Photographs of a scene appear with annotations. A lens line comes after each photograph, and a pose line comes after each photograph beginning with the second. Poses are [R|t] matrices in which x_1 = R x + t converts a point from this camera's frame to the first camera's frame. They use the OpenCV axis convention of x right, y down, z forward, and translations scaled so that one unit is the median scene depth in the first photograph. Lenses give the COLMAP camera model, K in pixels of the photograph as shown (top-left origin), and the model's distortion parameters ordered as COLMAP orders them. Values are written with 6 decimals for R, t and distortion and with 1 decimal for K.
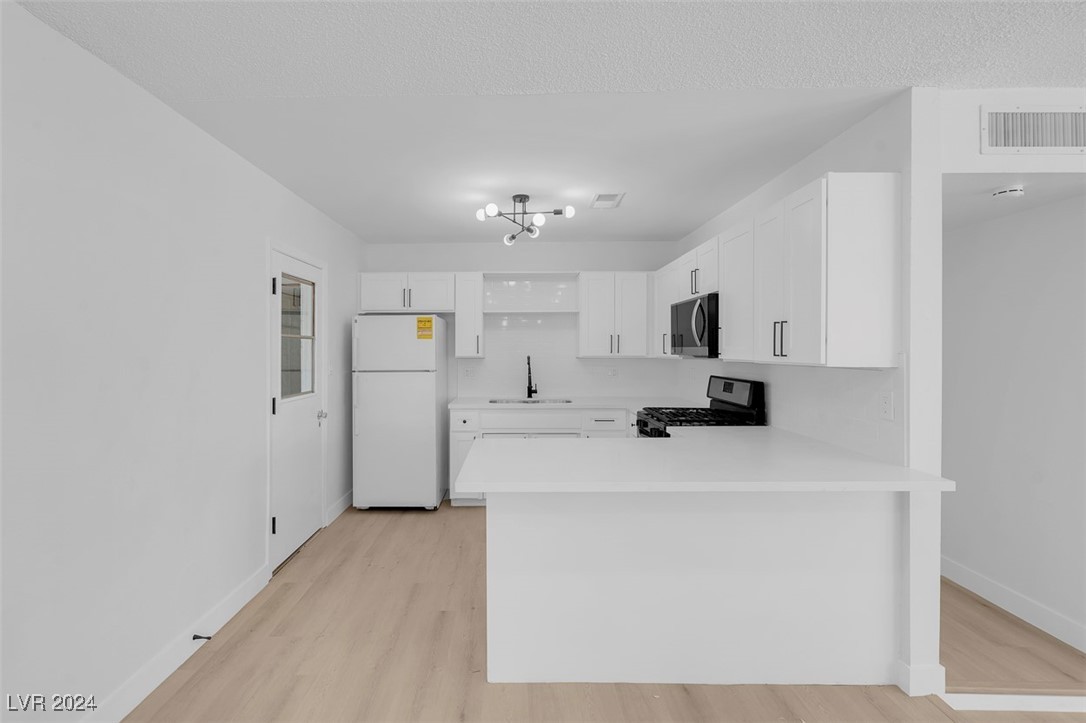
lens RADIAL K [[499.3, 0, 527.0], [0, 499.3, 354.7], [0, 0, 1]] dist [-0.000795, 0.001616]
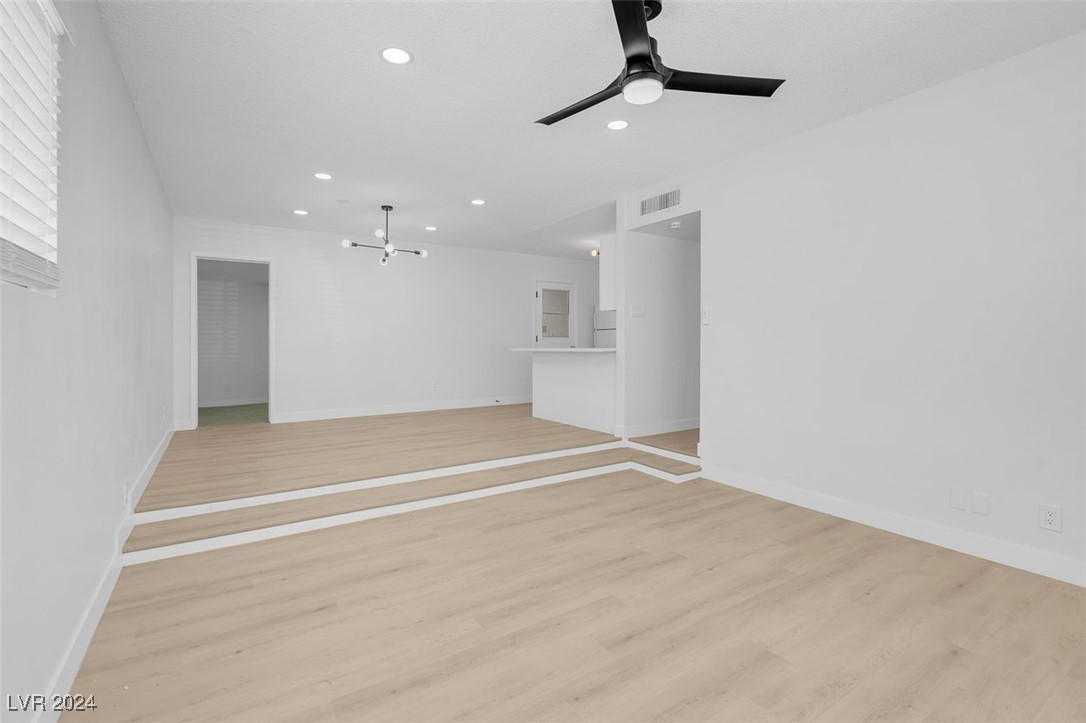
lens RADIAL K [[492.4, 0, 539.1], [0, 492.4, 343.5], [0, 0, 1]] dist [-0.002412, -0.000092]
pose [[0.548958, 0.002434, -0.835846, 1.274390], [-0.006419, 0.999979, -0.001304, 0.098000], [0.835825, 0.006081, 0.548962, -0.343497]]
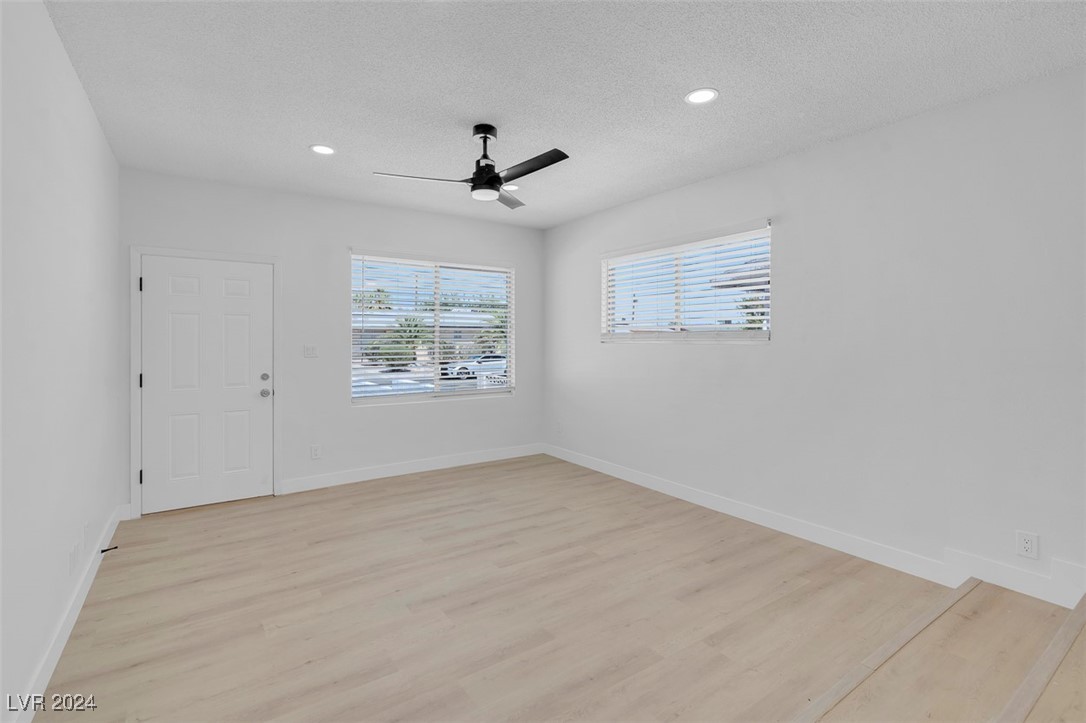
lens RADIAL K [[500.1, 0, 527.6], [0, 500.1, 342.6], [0, 0, 1]] dist [-0.001380, -0.000028]
pose [[-0.556952, -0.004424, 0.830533, 0.282285], [0.003292, 0.999966, 0.007535, 0.051669], [-0.830538, 0.006931, -0.556918, 0.367091]]
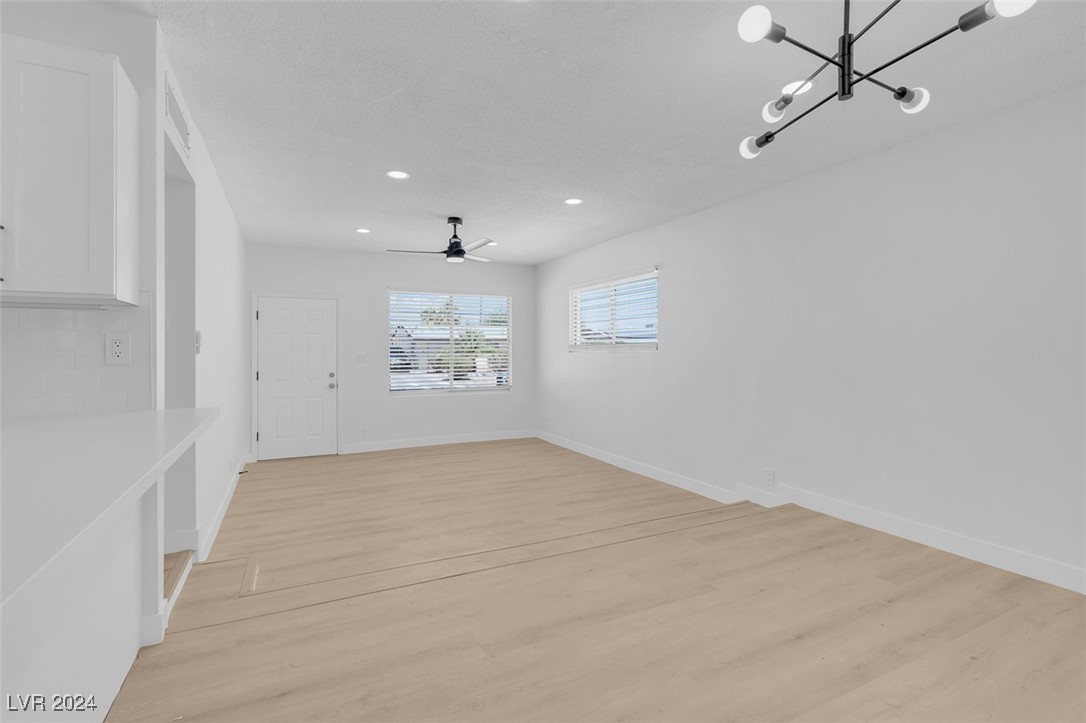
lens RADIAL K [[499.3, 0, 527.0], [0, 499.3, 354.7], [0, 0, 1]] dist [-0.000795, 0.001616]
pose [[-0.435984, -0.005642, 0.899937, -0.202670], [0.004833, 0.999951, 0.008611, 0.055249], [-0.899941, 0.008103, -0.435936, 0.372761]]
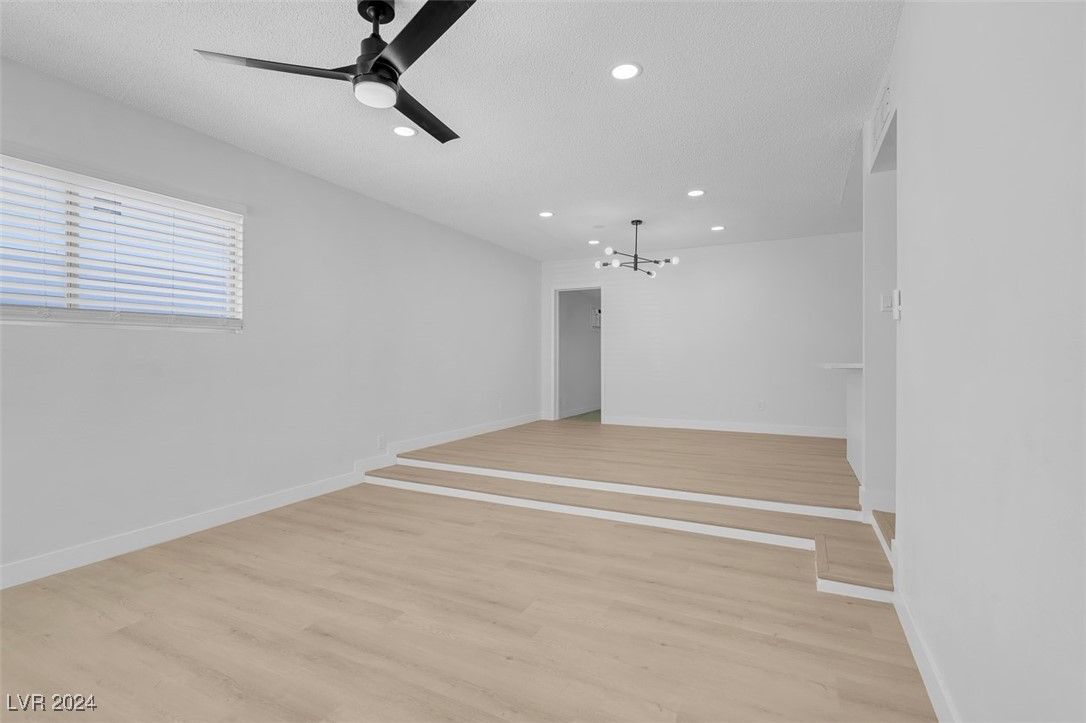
lens RADIAL K [[499.0, 0, 543.0], [0, 499.0, 361.5], [0, 0, 1]] dist [-0.000356, 0.000586]
pose [[-0.446810, 0.012984, -0.894535, 1.278783], [-0.005021, 0.999843, 0.017020, 0.092454], [0.894615, 0.012096, -0.446674, 0.380590]]
